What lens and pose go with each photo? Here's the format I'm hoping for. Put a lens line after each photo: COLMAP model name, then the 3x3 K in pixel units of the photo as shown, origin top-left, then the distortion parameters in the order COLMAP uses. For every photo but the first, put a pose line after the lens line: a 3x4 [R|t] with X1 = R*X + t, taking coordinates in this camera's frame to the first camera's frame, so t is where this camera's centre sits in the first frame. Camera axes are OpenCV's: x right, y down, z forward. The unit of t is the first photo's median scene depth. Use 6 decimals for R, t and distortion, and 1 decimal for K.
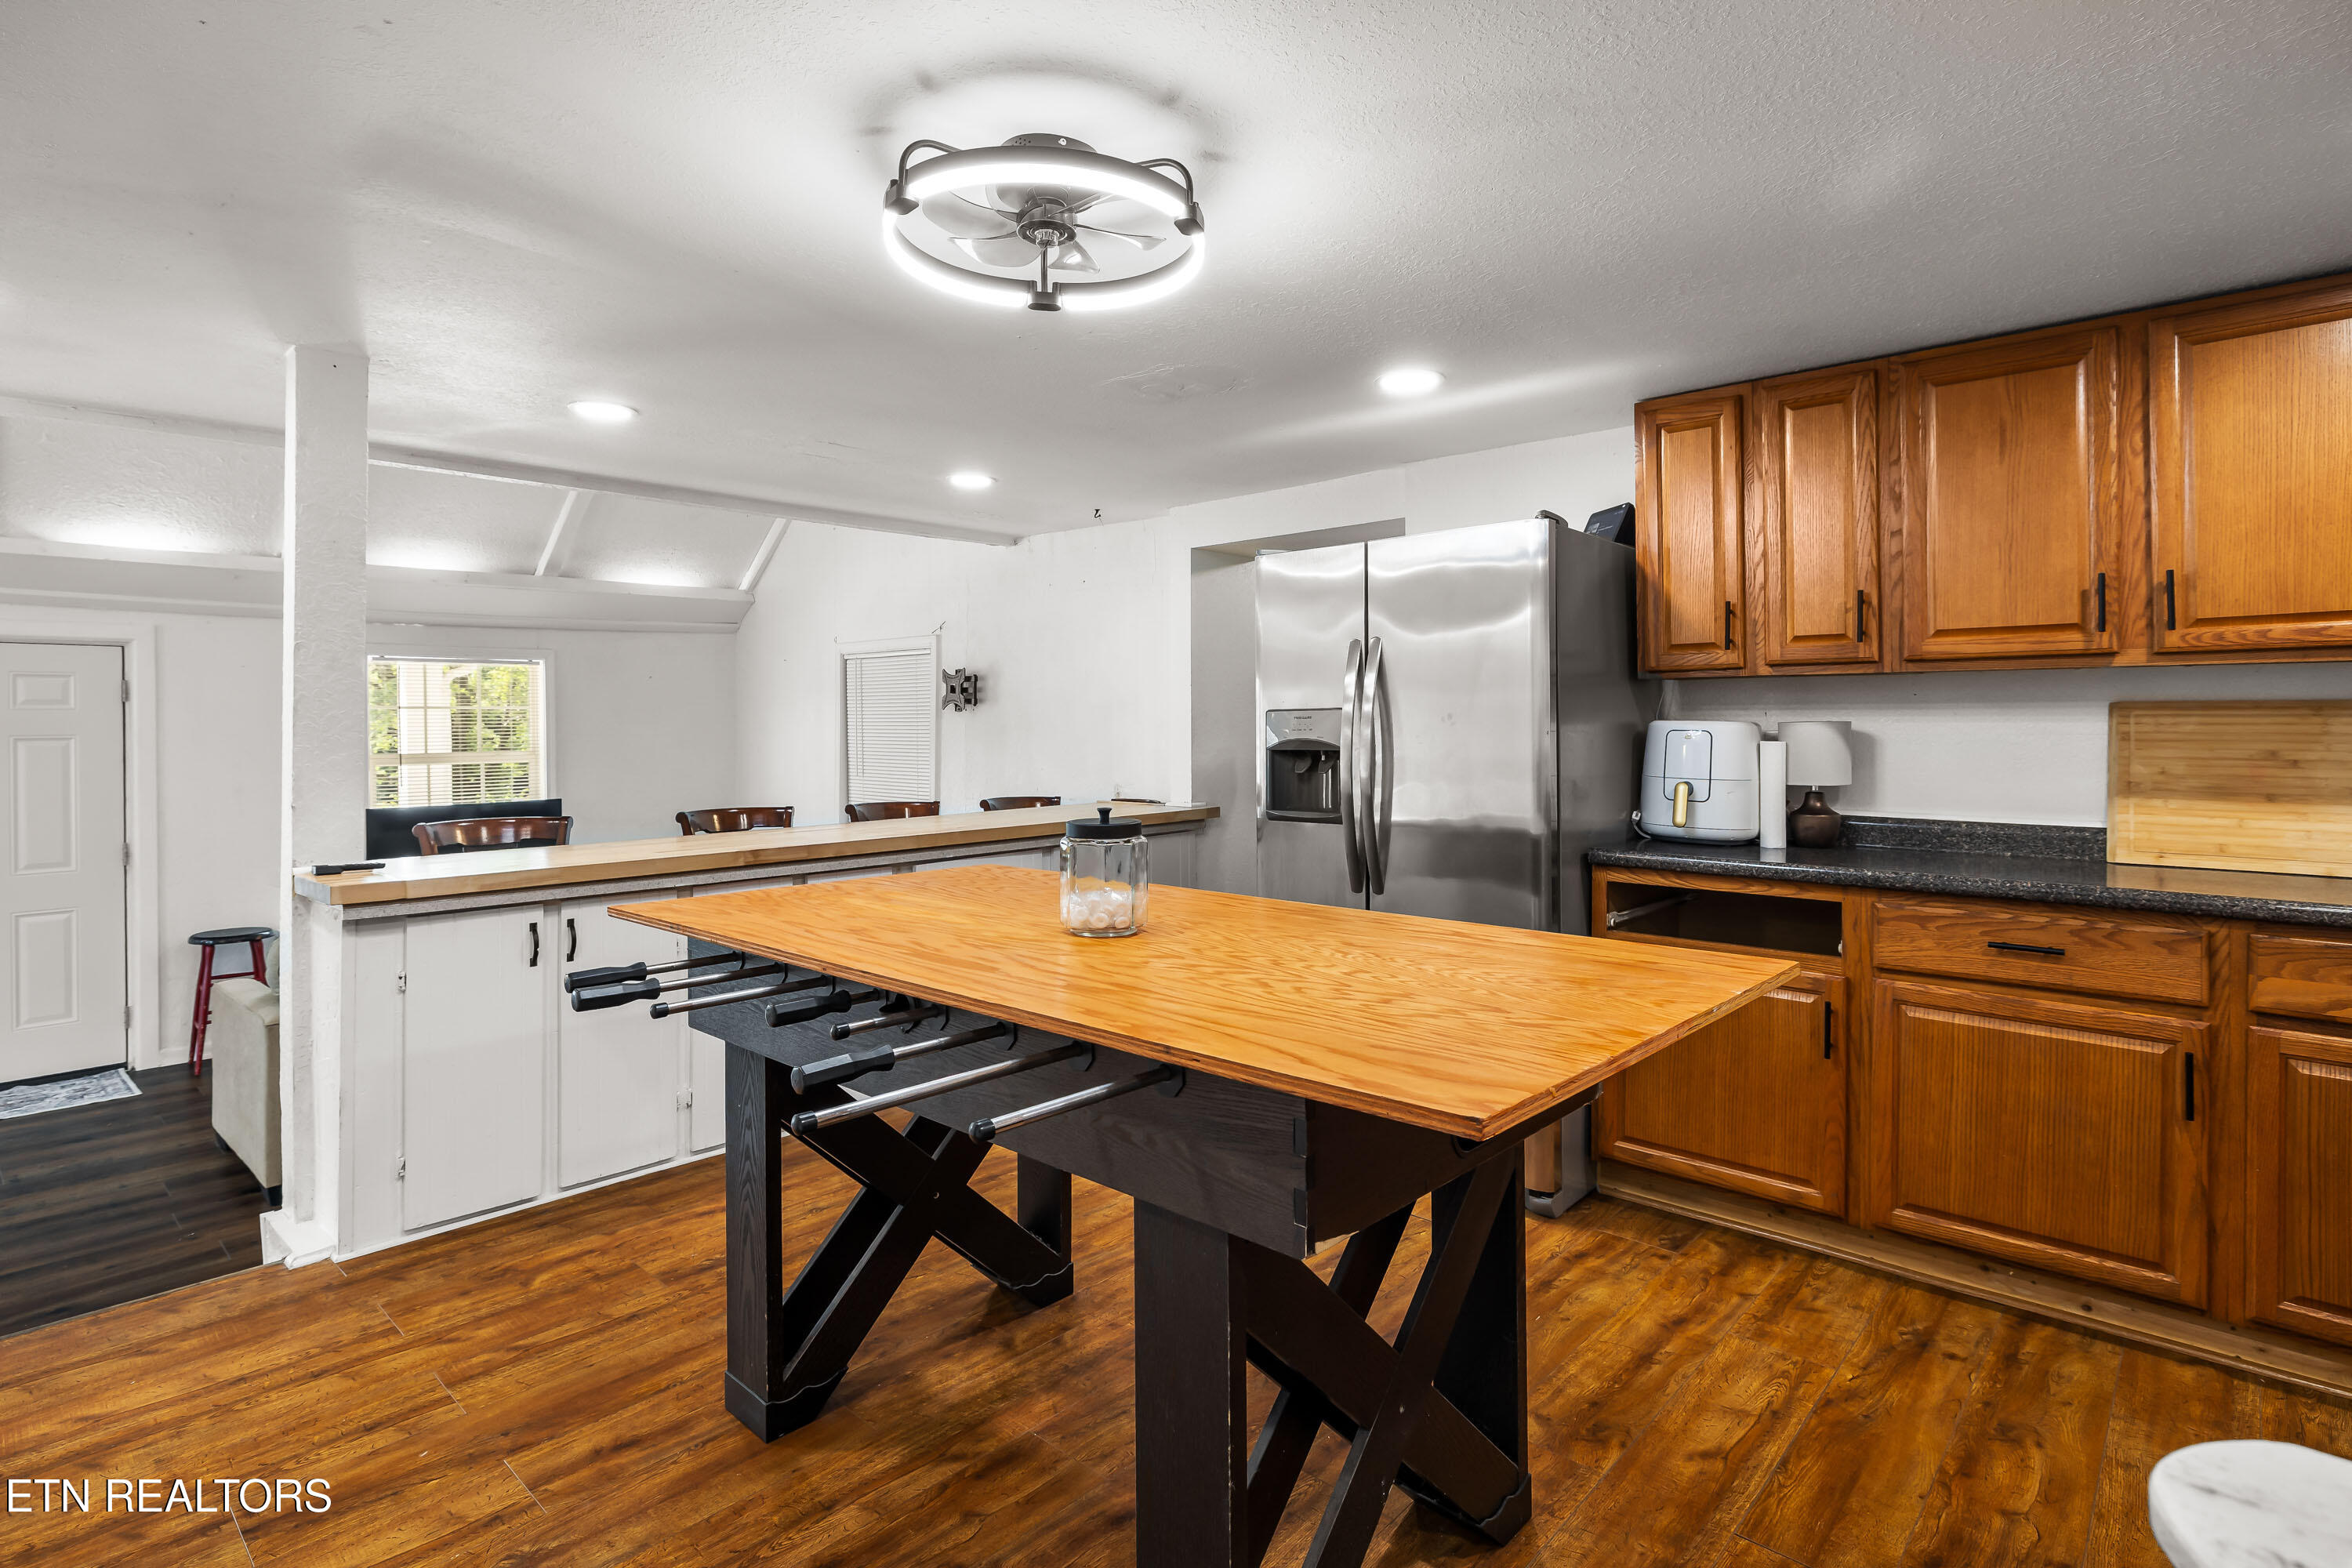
lens RADIAL K [[1201.5, 0, 1171.8], [0, 1201.5, 758.9], [0, 0, 1]] dist [-0.001985, -0.000240]
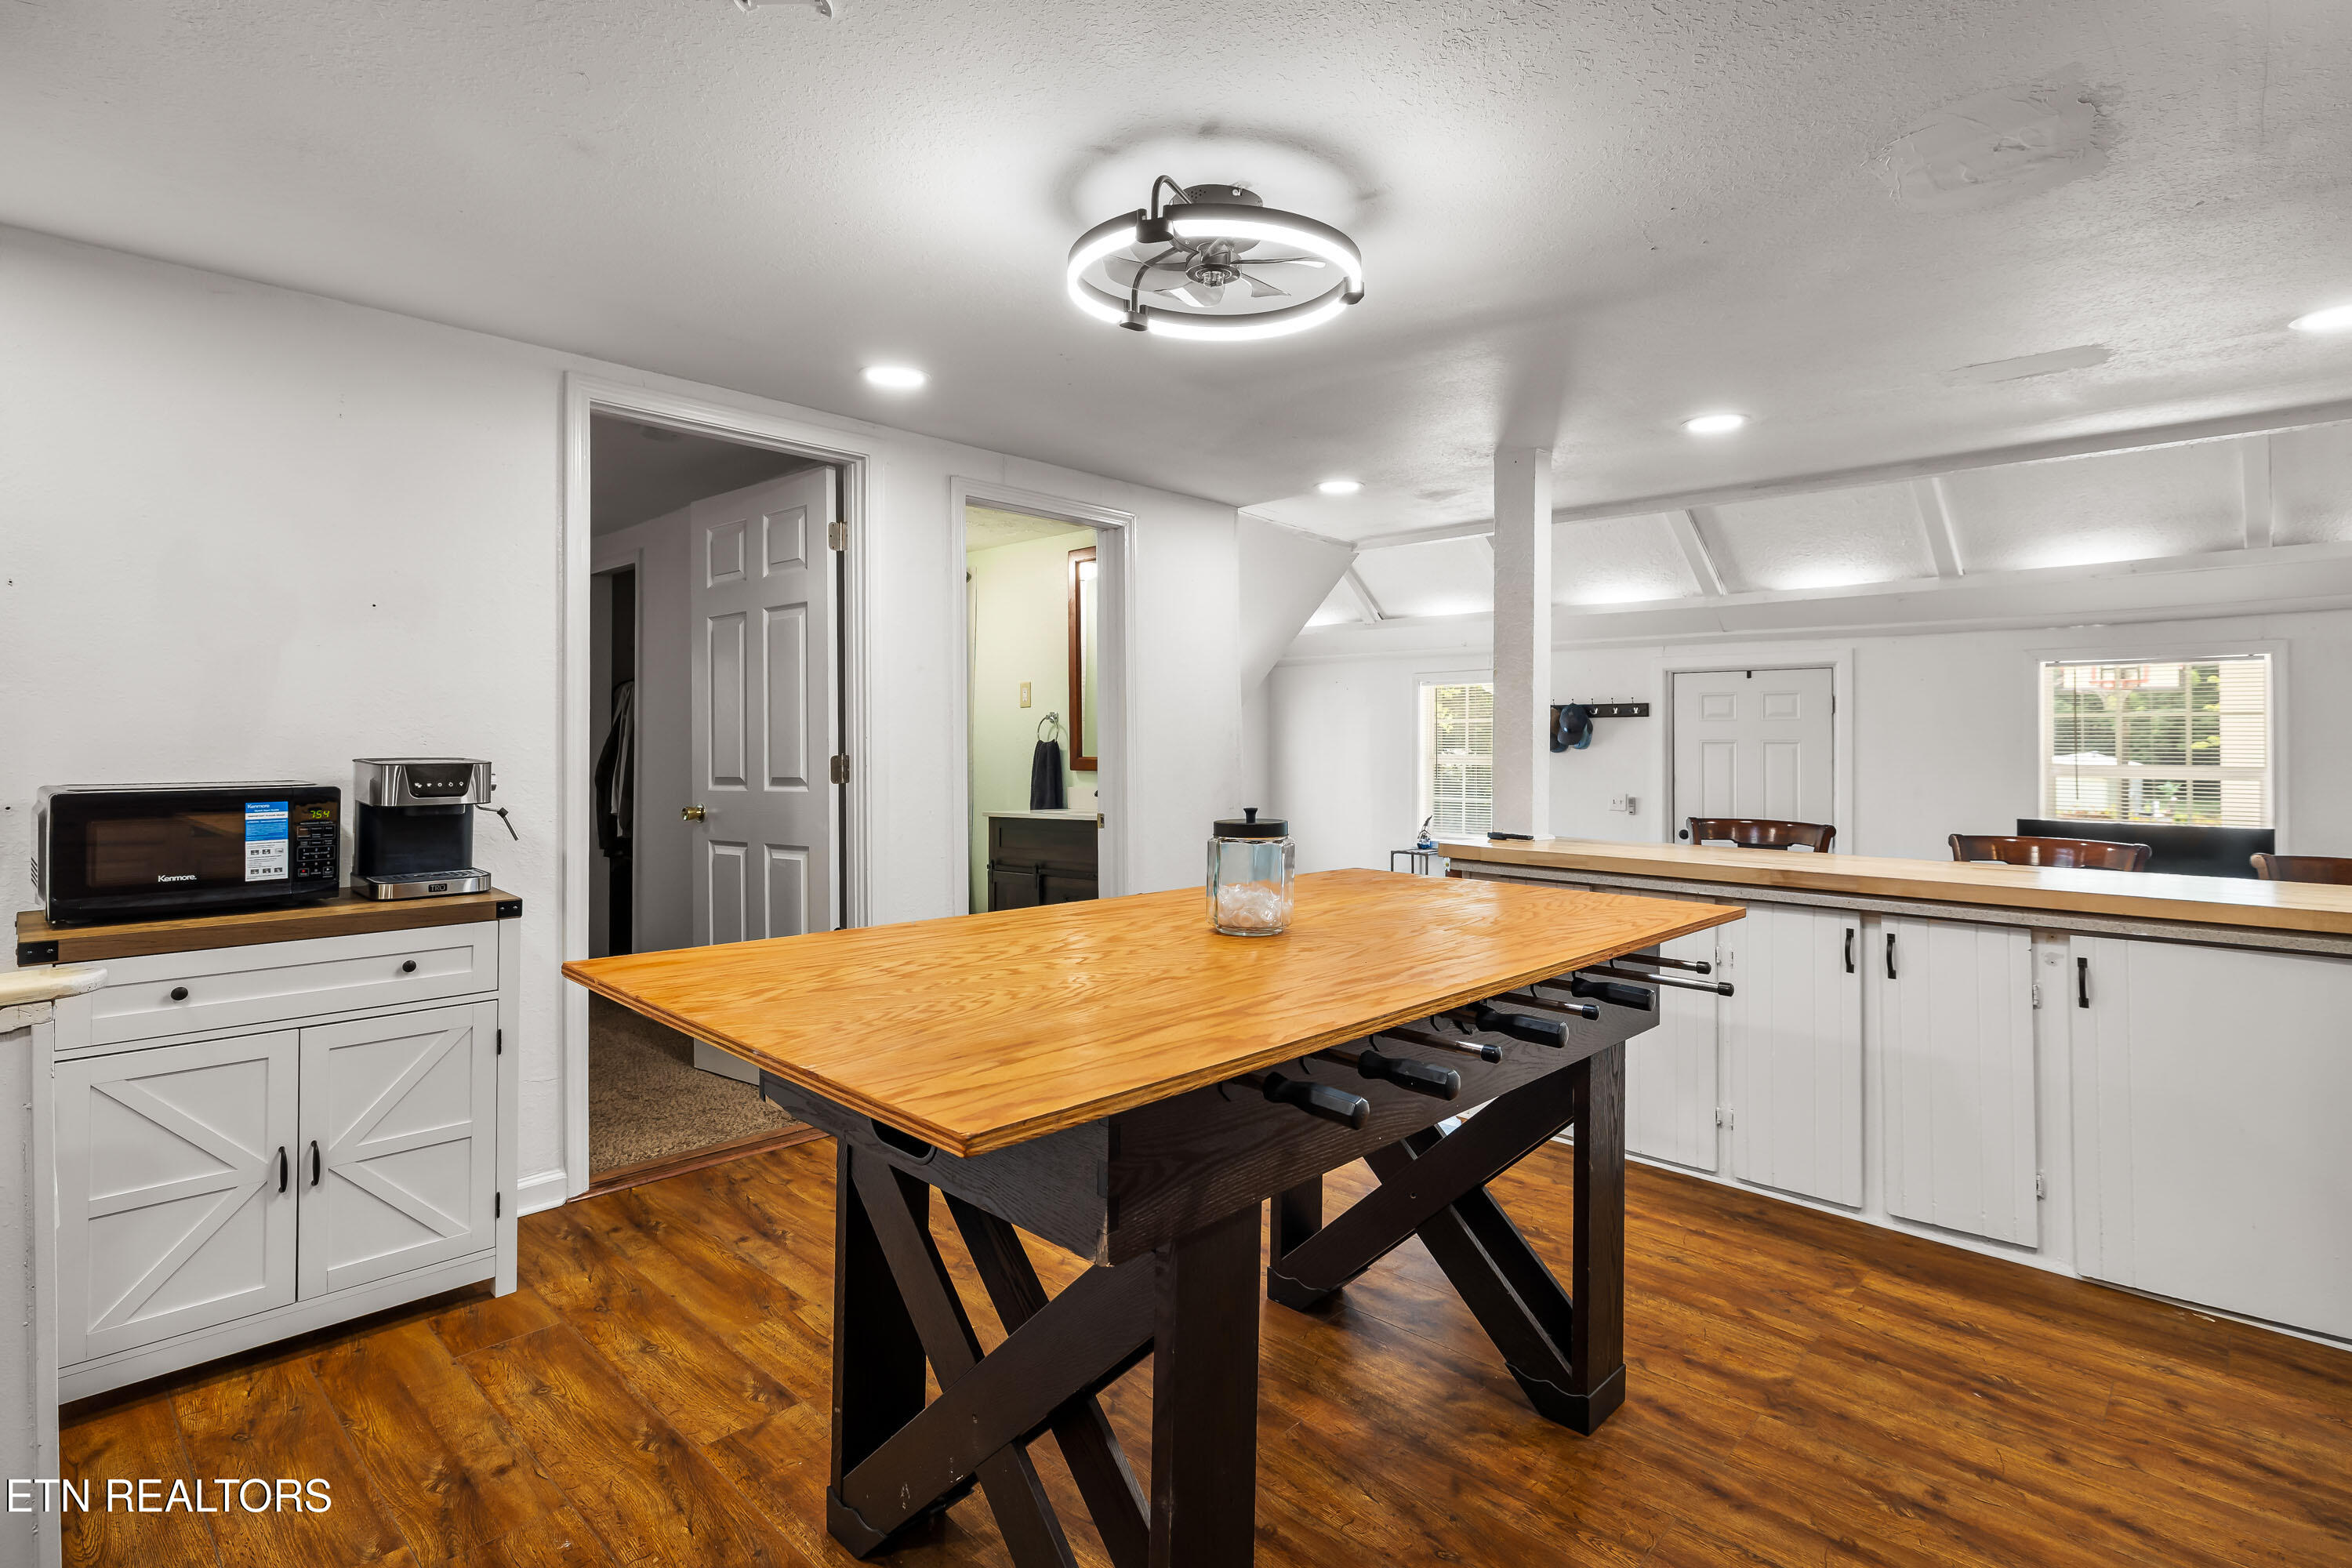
lens RADIAL K [[1124.8, 0, 1166.9], [0, 1124.8, 739.5], [0, 0, 1]] dist [-0.001631, -0.000402]
pose [[-0.025878, 0.010154, -0.999614, 0.300101], [-0.036270, 0.999280, 0.011090, -0.007247], [0.999007, 0.036543, -0.025491, 0.348608]]
